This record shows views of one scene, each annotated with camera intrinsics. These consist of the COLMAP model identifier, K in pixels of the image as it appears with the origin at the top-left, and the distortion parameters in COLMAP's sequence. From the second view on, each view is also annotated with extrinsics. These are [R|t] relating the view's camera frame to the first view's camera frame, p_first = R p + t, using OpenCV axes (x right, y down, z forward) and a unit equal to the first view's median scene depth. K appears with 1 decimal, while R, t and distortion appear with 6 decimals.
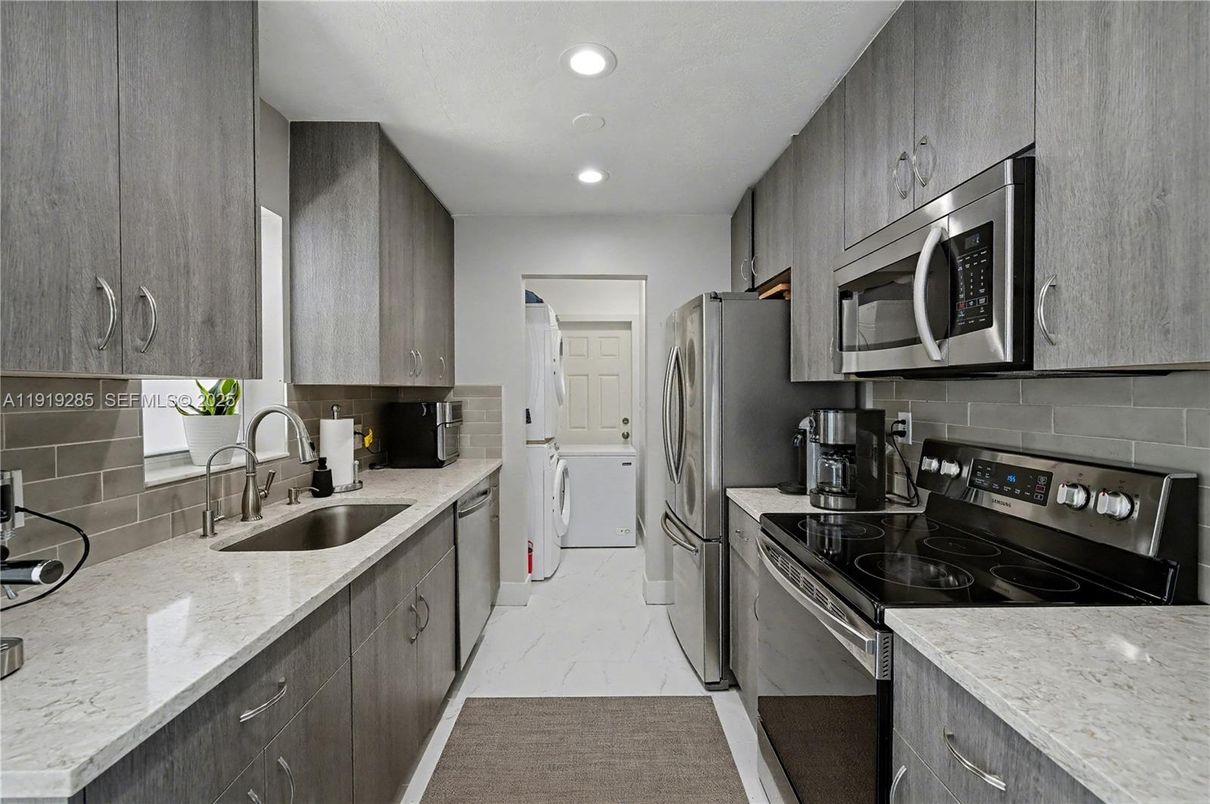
lens RADIAL K [[520.0, 0, 607.1], [0, 520.0, 401.0], [0, 0, 1]] dist [0.002312, 0.000220]
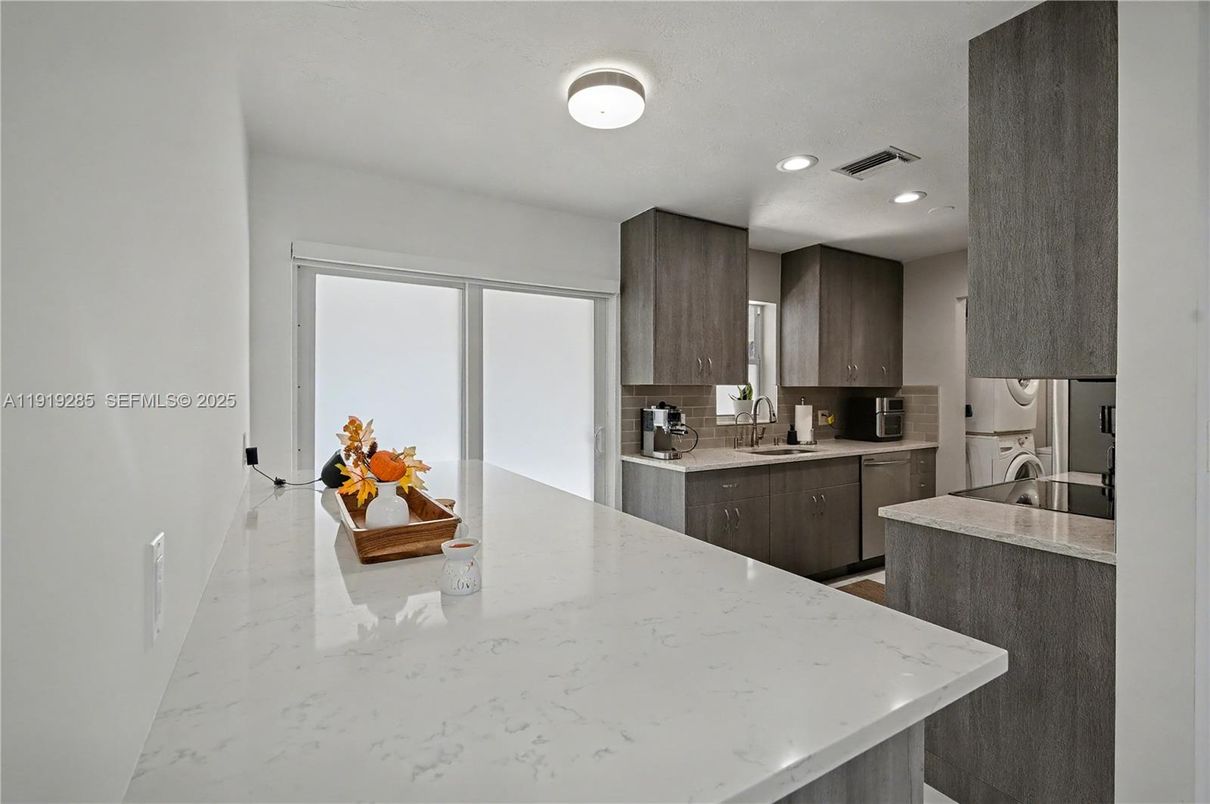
lens RADIAL K [[520.0, 0, 602.3], [0, 520.0, 396.2], [0, 0, 1]] dist [0.002312, 0.000220]
pose [[0.508253, 0.008621, -0.861165, 0.754625], [-0.016653, 0.999861, 0.000181, 0.014984], [0.861047, 0.014249, 0.508326, -0.587123]]
